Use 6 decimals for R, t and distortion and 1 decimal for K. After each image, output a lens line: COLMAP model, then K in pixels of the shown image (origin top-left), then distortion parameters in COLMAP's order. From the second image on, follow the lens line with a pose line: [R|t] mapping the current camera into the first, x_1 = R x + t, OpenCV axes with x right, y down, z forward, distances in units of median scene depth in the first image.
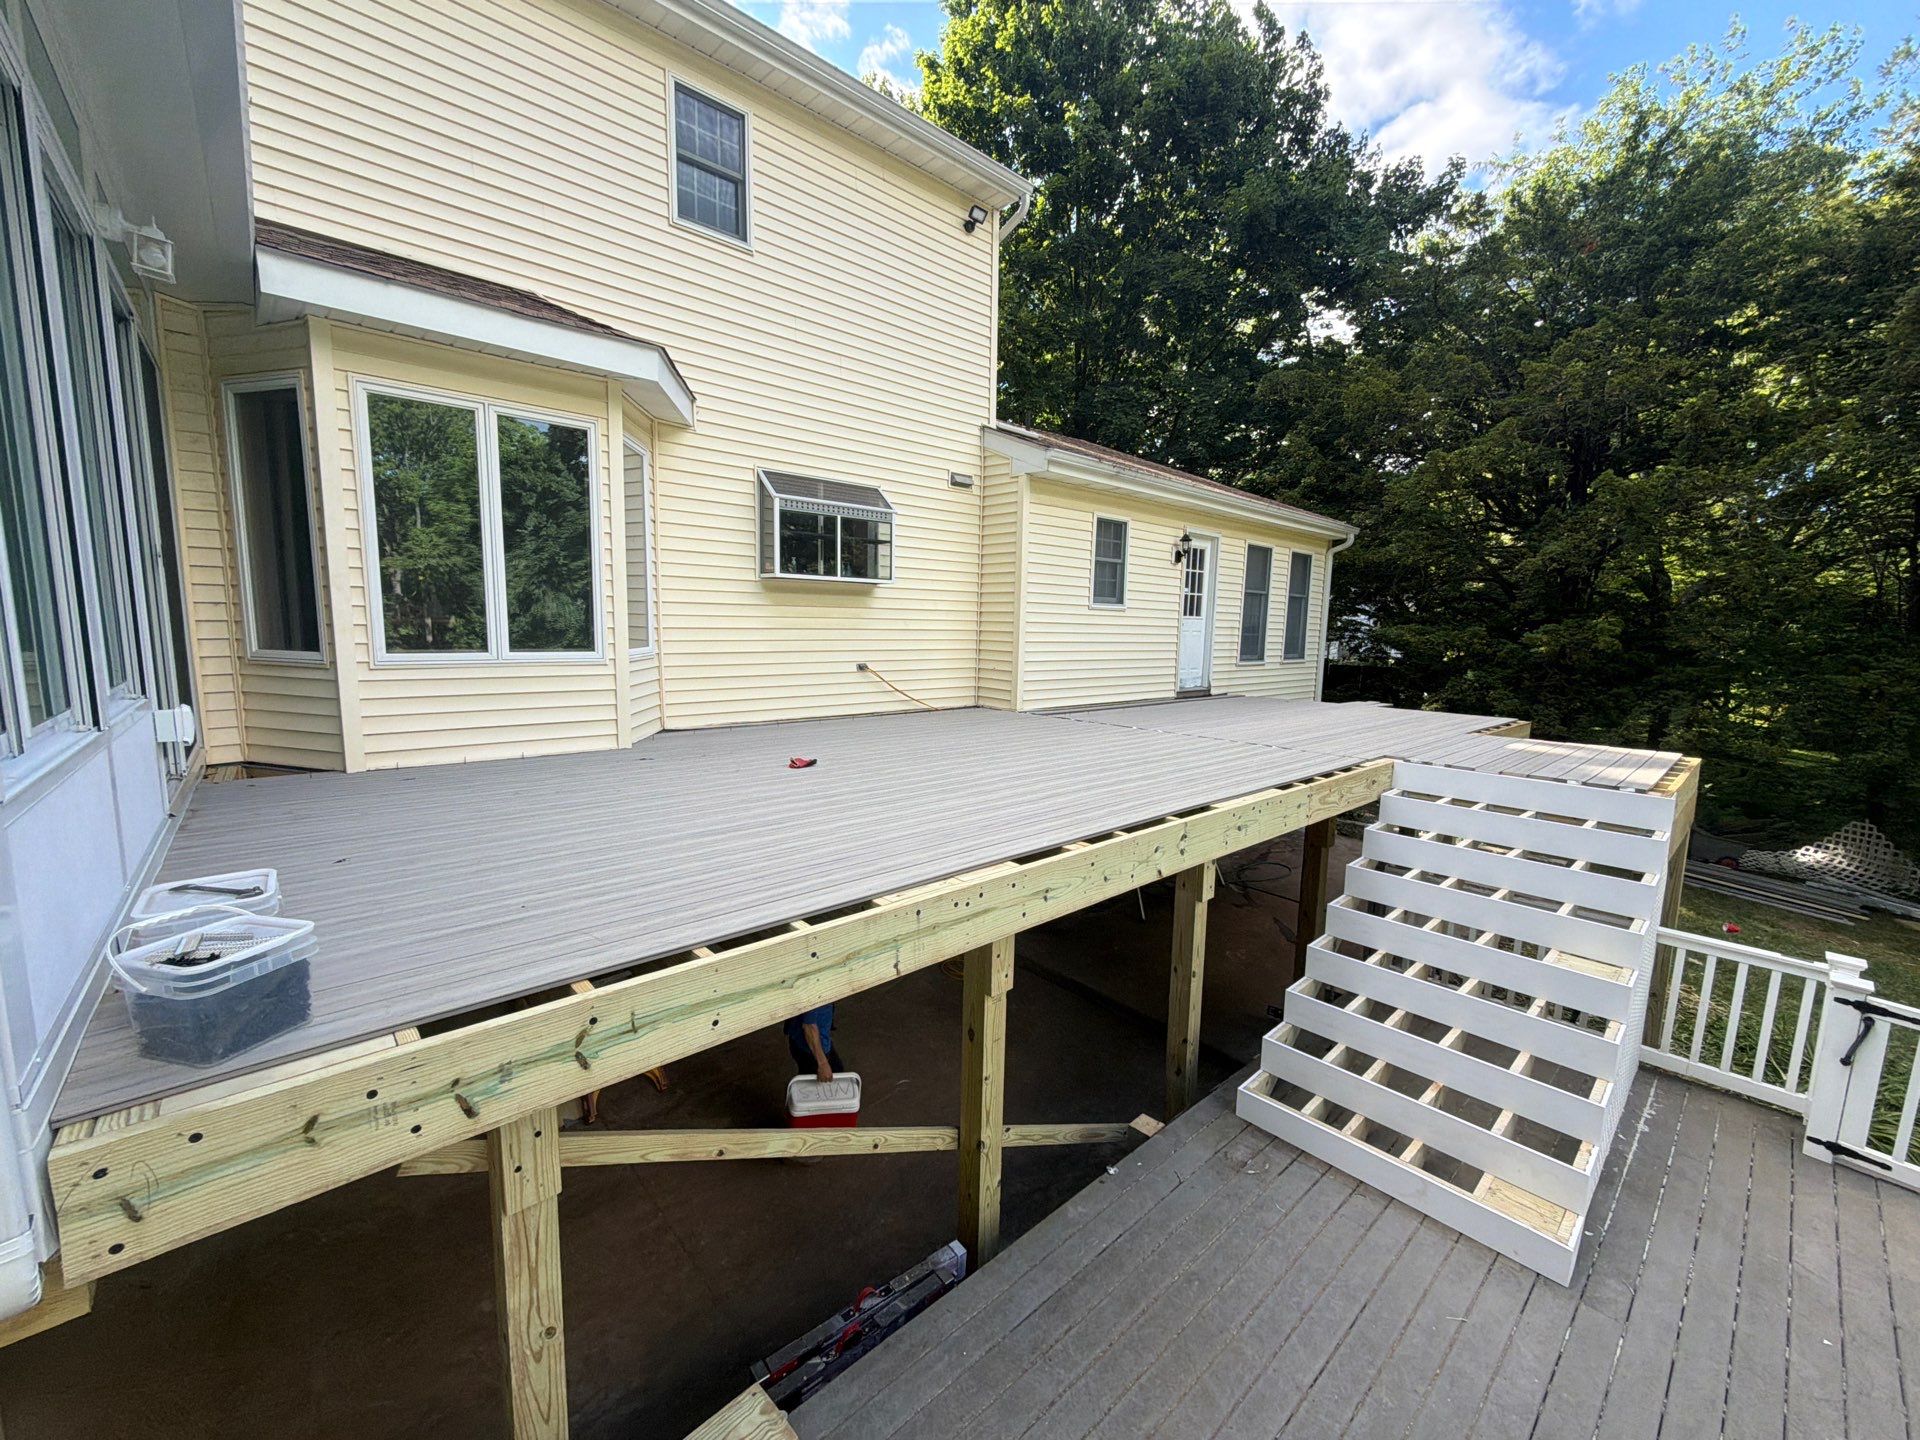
lens RADIAL K [[758.4, 0, 963.1], [0, 758.4, 726.4], [0, 0, 1]] dist [-0.001452, 0.000011]
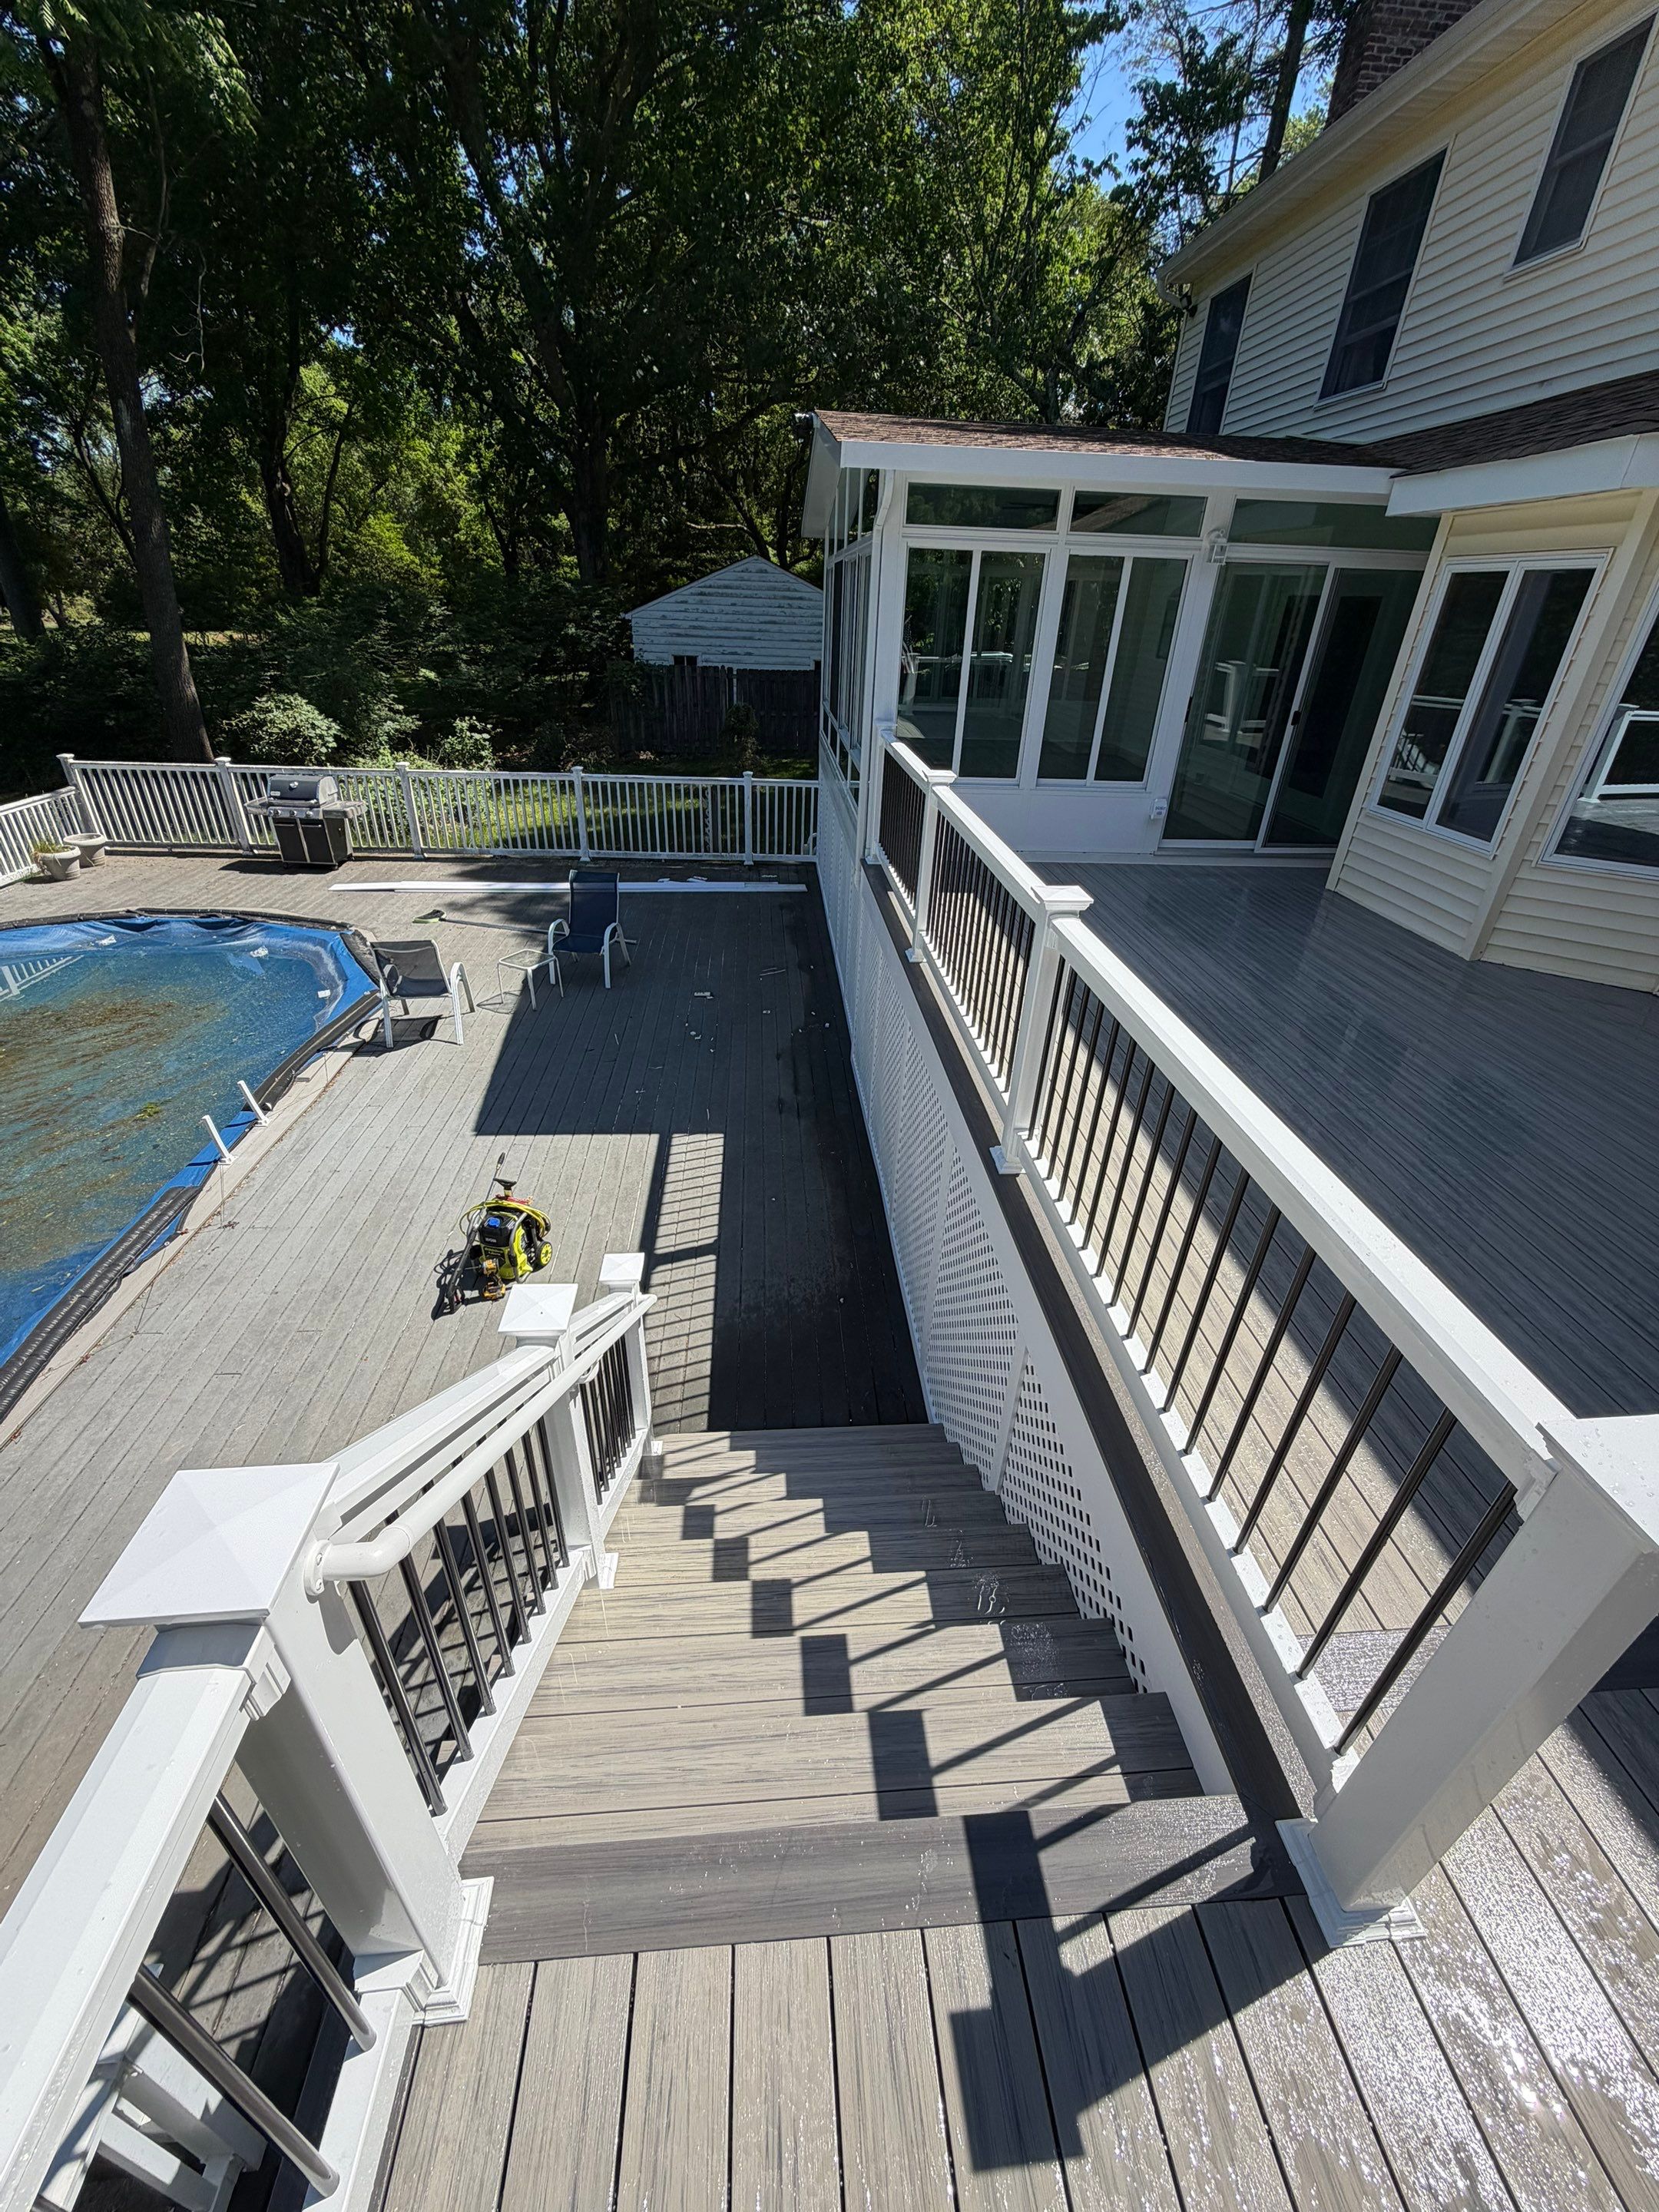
lens RADIAL K [[873.7, 0, 829.8], [0, 873.7, 1102.3], [0, 0, 1]] dist [-0.001452, 0.000011]
pose [[-0.608531, 0.360401, -0.706966, 0.885058], [-0.150085, 0.822560, 0.548516, -0.319018], [0.779208, 0.439894, -0.446462, 1.067873]]
